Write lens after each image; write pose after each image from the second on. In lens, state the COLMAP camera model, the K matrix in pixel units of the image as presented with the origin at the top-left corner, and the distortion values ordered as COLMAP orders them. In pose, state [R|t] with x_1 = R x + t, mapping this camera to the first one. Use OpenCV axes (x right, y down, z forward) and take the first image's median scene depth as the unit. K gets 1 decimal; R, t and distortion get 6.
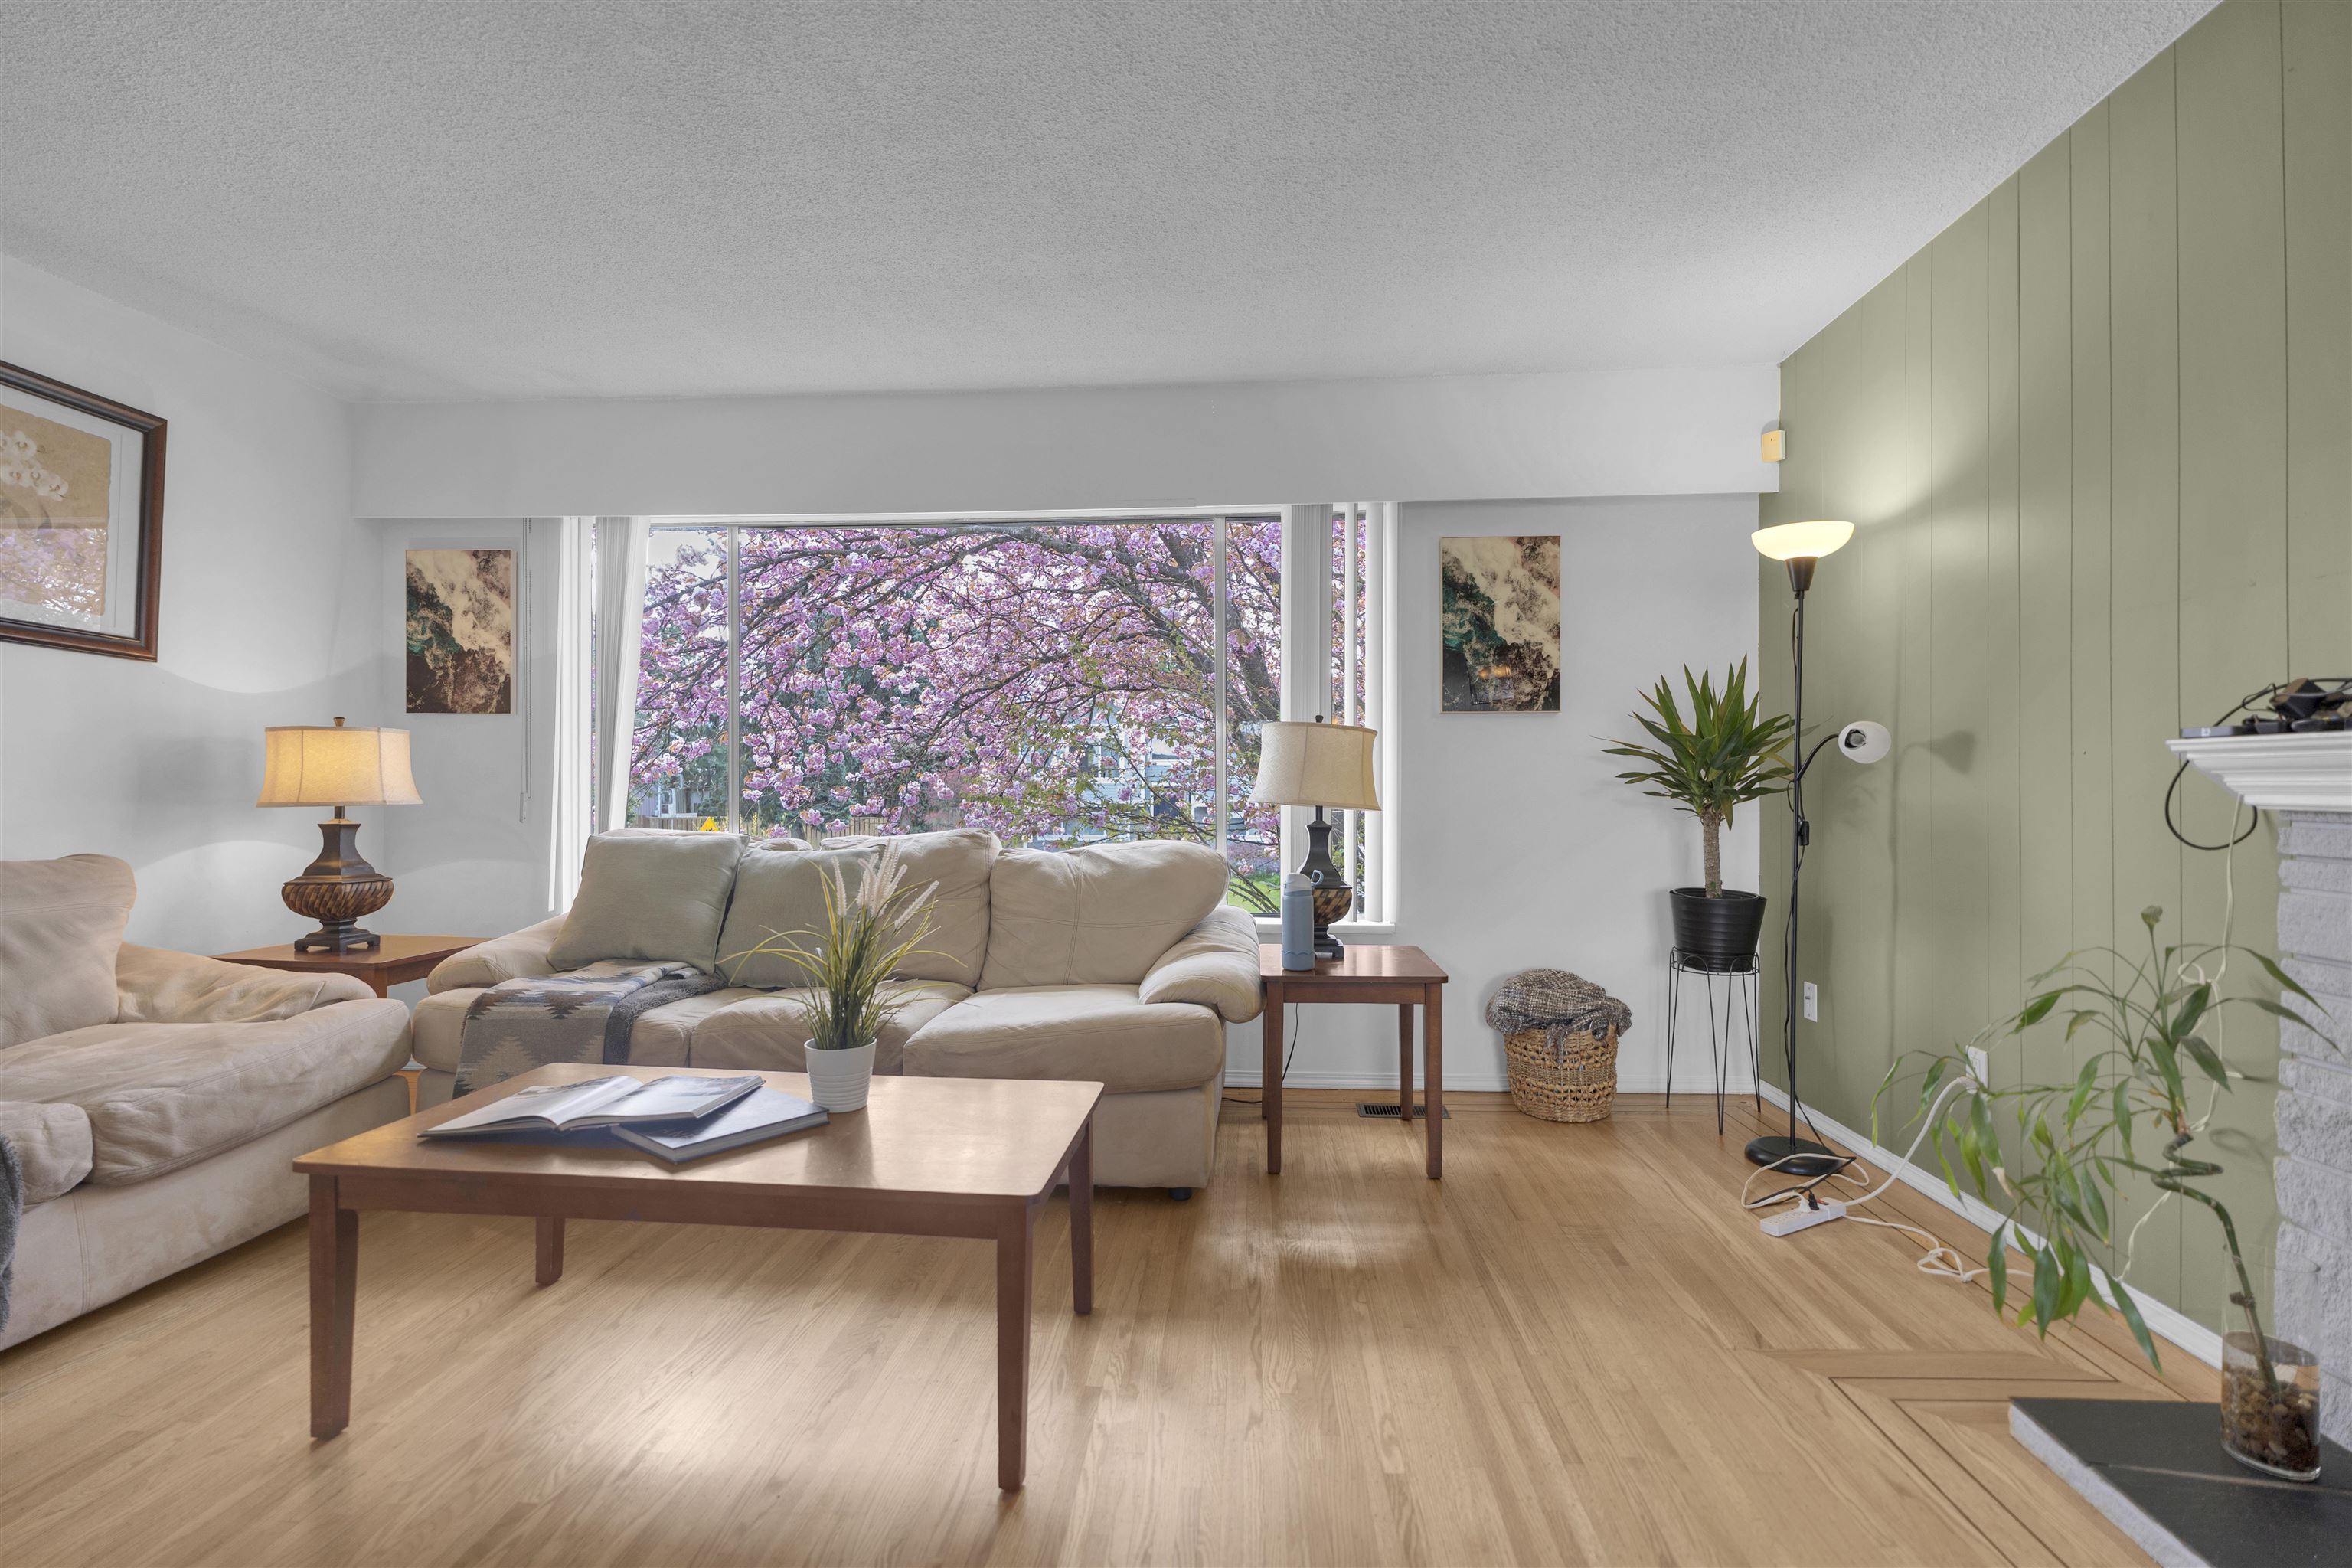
lens RADIAL K [[1045.8, 0, 1171.3], [0, 1045.8, 789.1], [0, 0, 1]] dist [-0.002128, -0.000697]
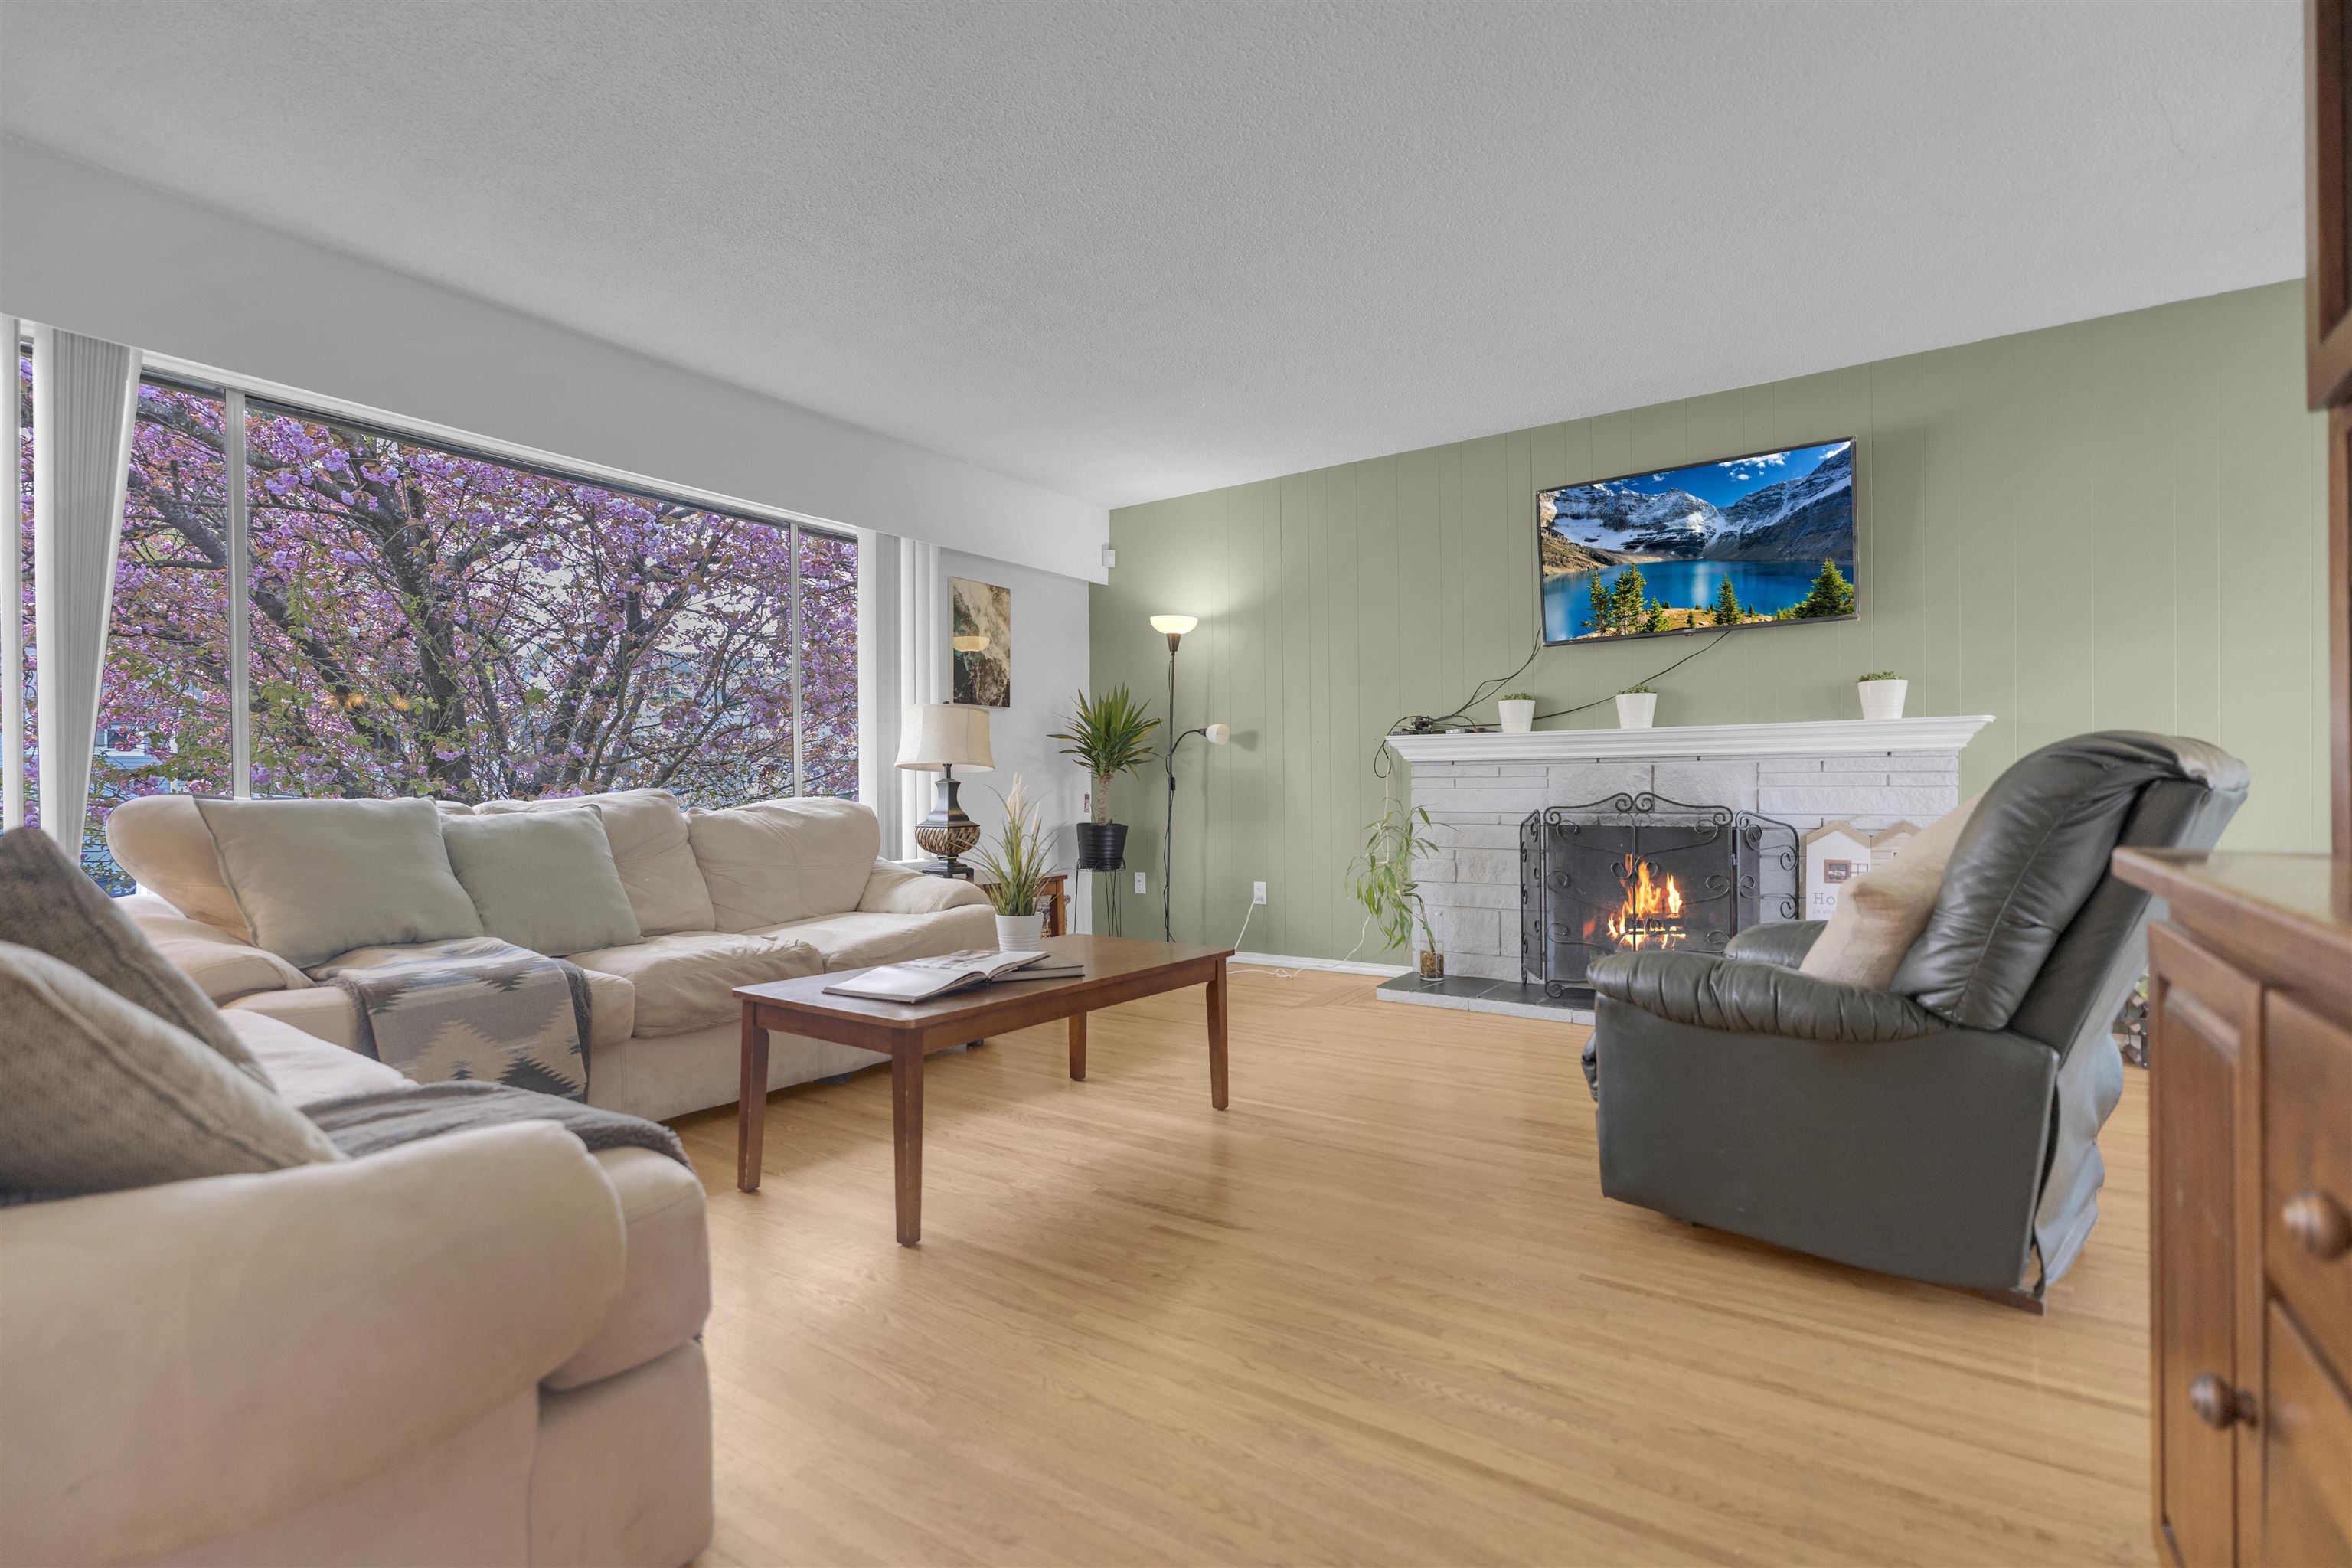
lens RADIAL K [[1045.8, 0, 1172.0], [0, 1045.8, 784.0], [0, 0, 1]] dist [-0.002128, -0.000697]
pose [[0.518229, -0.003068, 0.855236, -0.857090], [0.006962, 0.999976, -0.000631, 0.039756], [-0.855213, 0.006281, 0.518238, 0.046017]]
